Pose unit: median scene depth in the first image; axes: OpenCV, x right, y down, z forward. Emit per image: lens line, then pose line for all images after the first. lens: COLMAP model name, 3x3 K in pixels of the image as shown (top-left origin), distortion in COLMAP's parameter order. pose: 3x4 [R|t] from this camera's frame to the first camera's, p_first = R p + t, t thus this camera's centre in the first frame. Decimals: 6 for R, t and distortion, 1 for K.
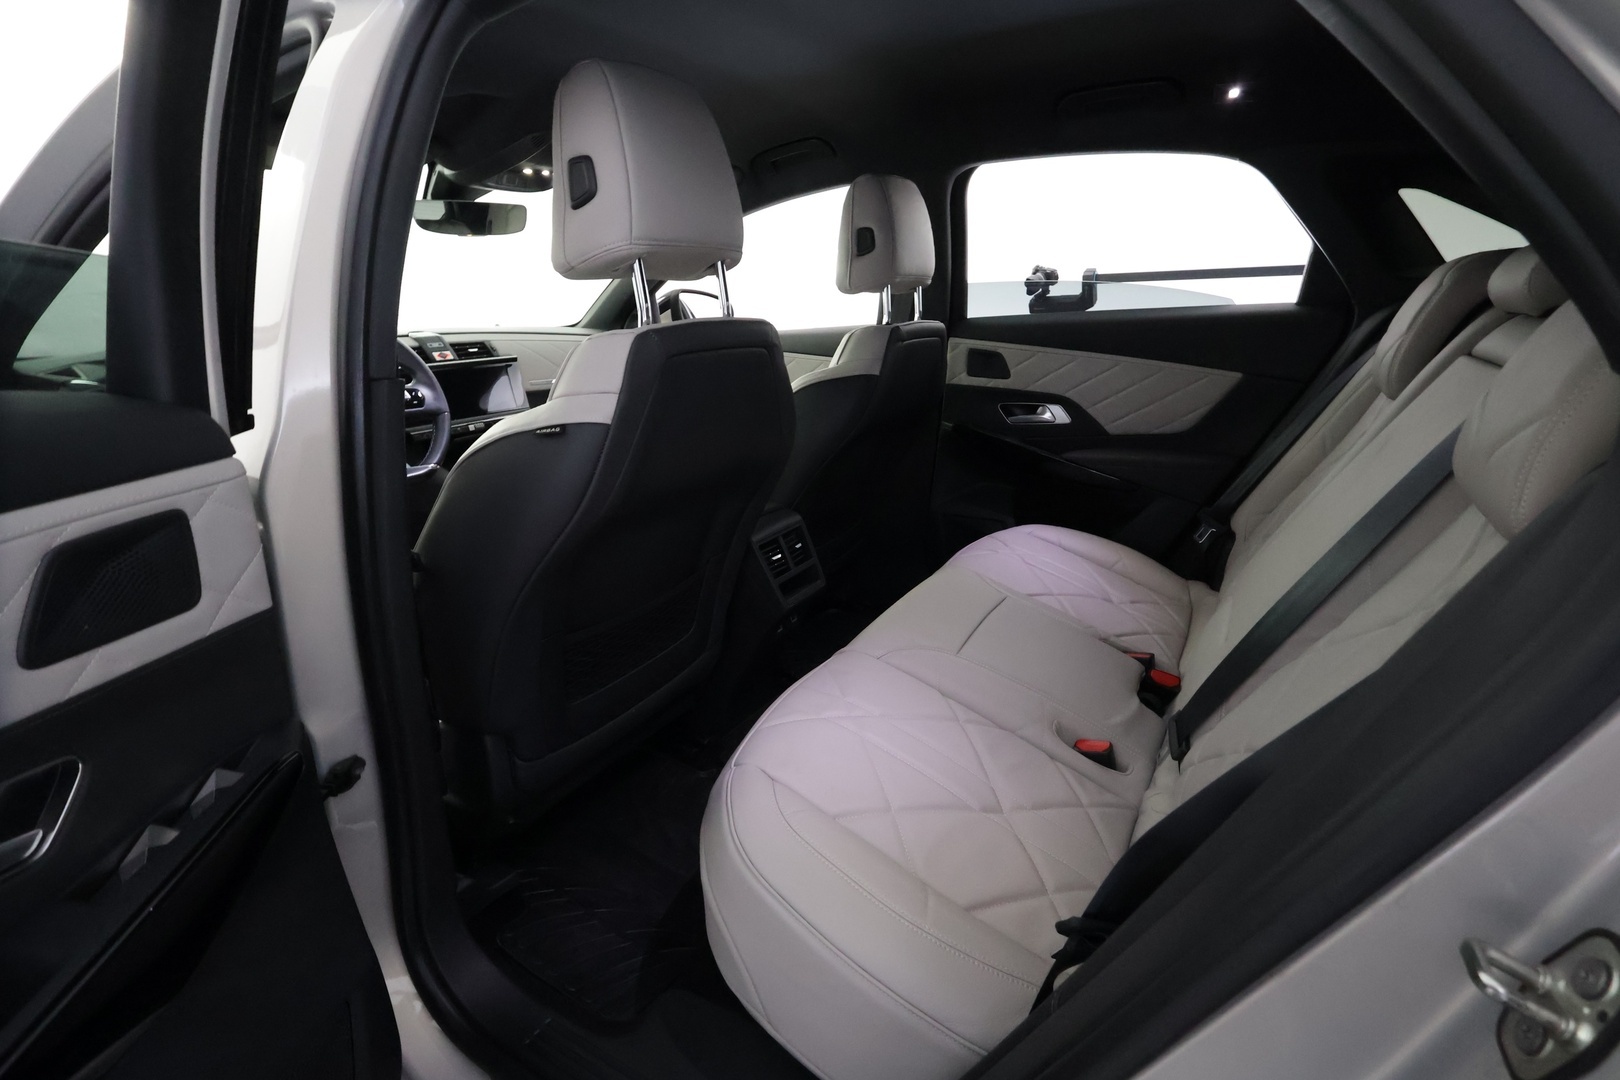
lens RADIAL K [[748.8, 0, 810.0], [0, 748.8, 540.0], [0, 0, 1]] dist [-0.007983, 0.001509]
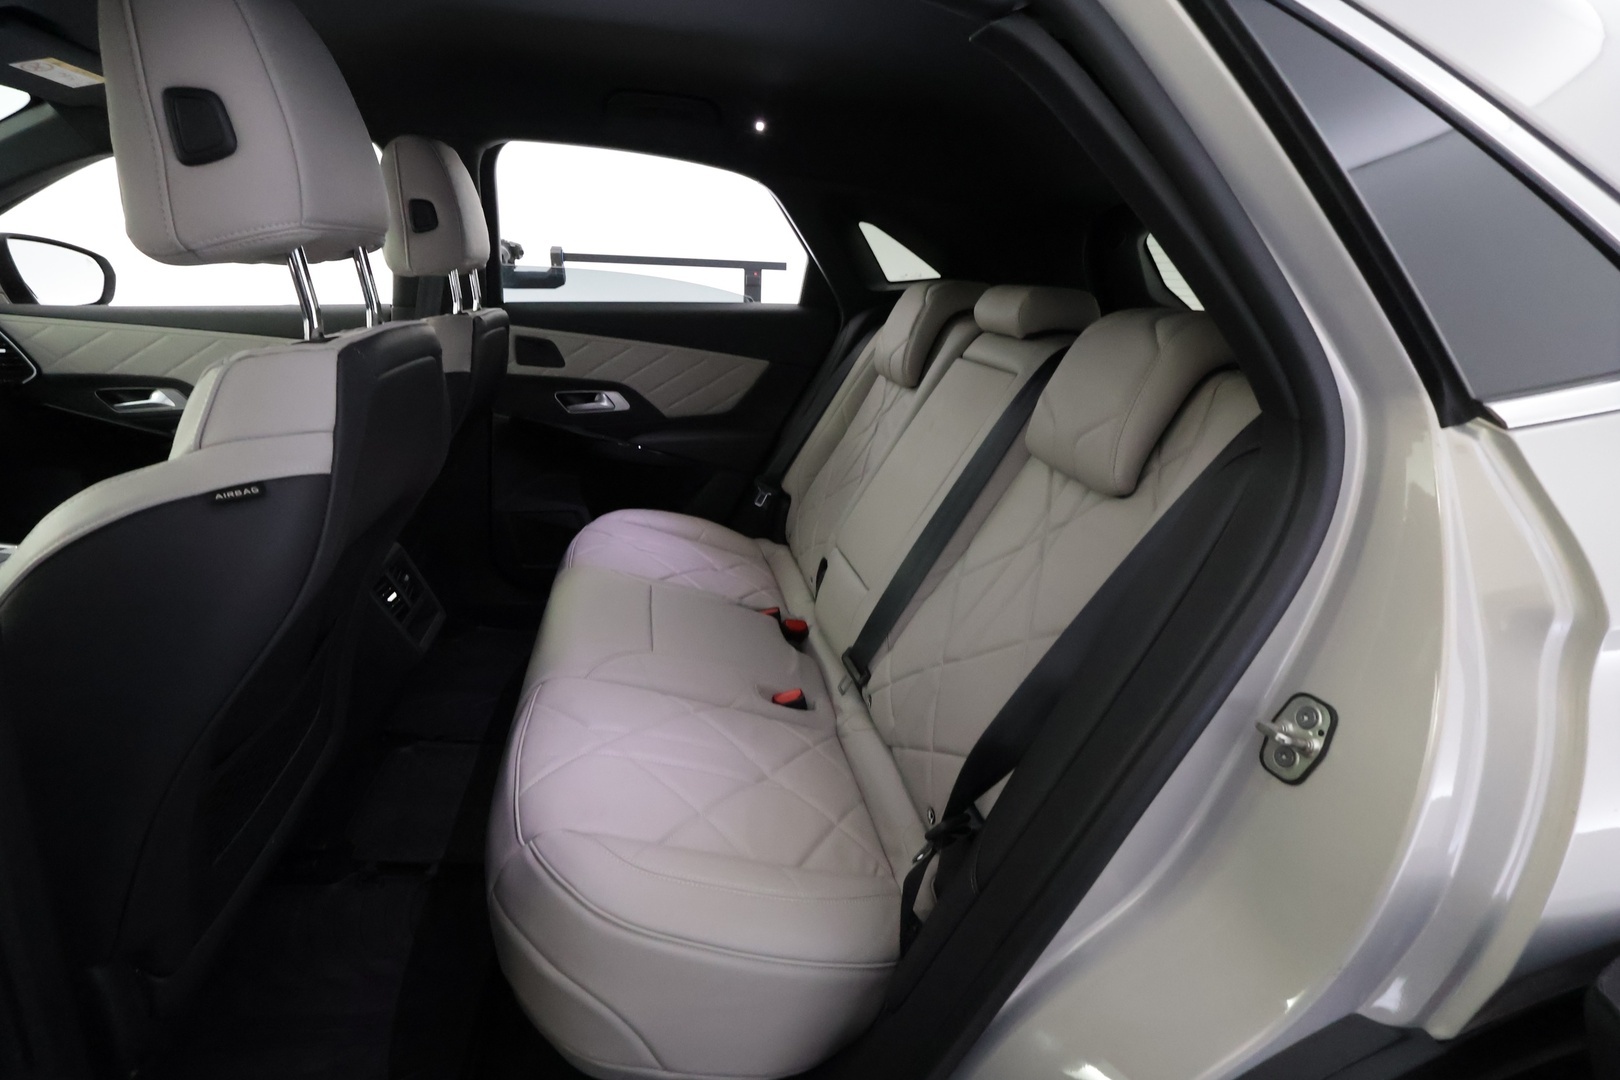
lens RADIAL K [[748.8, 0, 810.0], [0, 748.8, 540.0], [0, 0, 1]] dist [-0.007983, 0.001509]
pose [[0.735283, -0.170730, 0.655904, -0.217498], [0.143062, 0.985044, 0.096029, -0.048633], [-0.662489, 0.023226, 0.748711, 0.067073]]
